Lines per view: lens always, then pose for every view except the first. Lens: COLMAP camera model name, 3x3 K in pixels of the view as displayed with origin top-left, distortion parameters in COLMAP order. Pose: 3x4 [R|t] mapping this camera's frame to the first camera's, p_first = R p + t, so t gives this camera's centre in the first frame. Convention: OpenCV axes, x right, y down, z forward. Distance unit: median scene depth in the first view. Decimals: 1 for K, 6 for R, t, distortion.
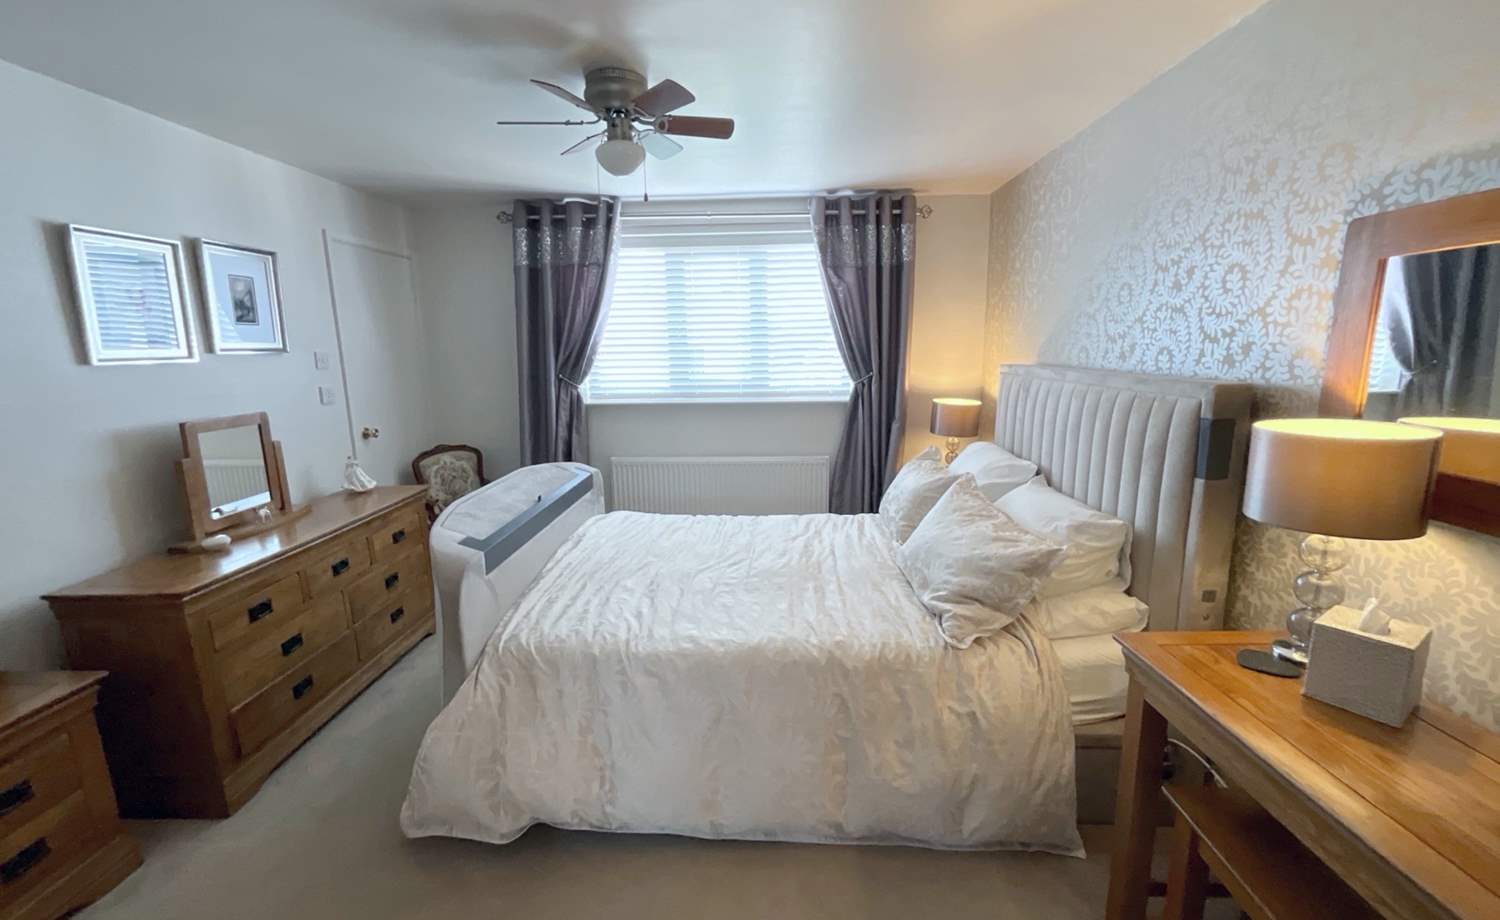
lens RADIAL K [[613.0, 0, 750.0], [0, 613.0, 460.0], [0, 0, 1]] dist [0.001340, 0.000220]
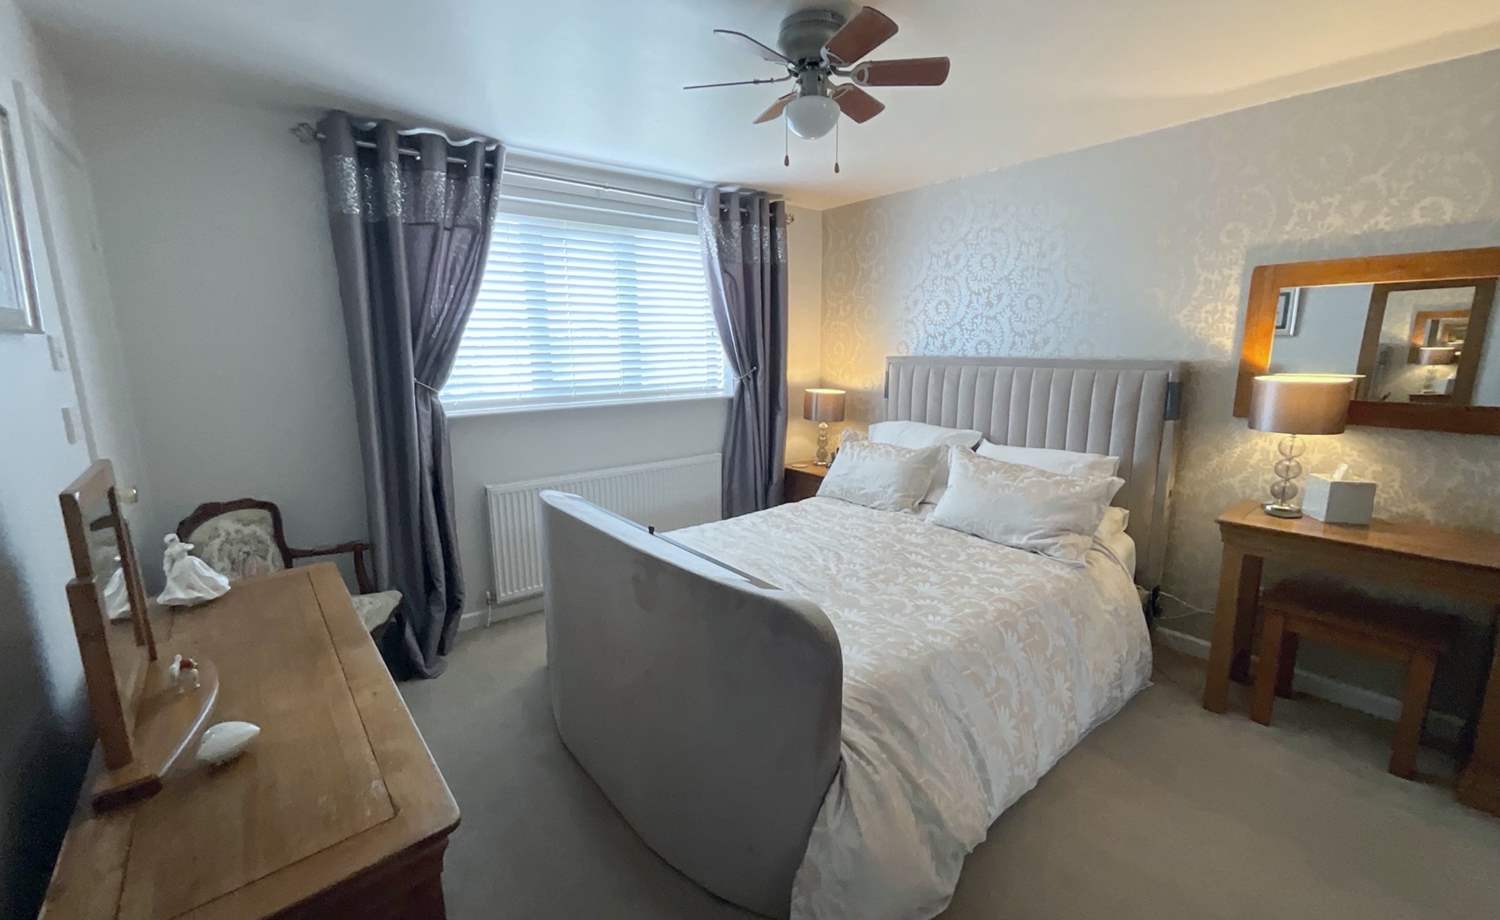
lens RADIAL K [[613.0, 0, 750.0], [0, 613.0, 460.0], [0, 0, 1]] dist [0.001340, 0.000220]
pose [[0.750025, -0.115219, 0.651296, -0.519021], [0.121026, 0.991992, 0.036119, -0.026192], [-0.650242, 0.051734, 0.757963, 0.234204]]
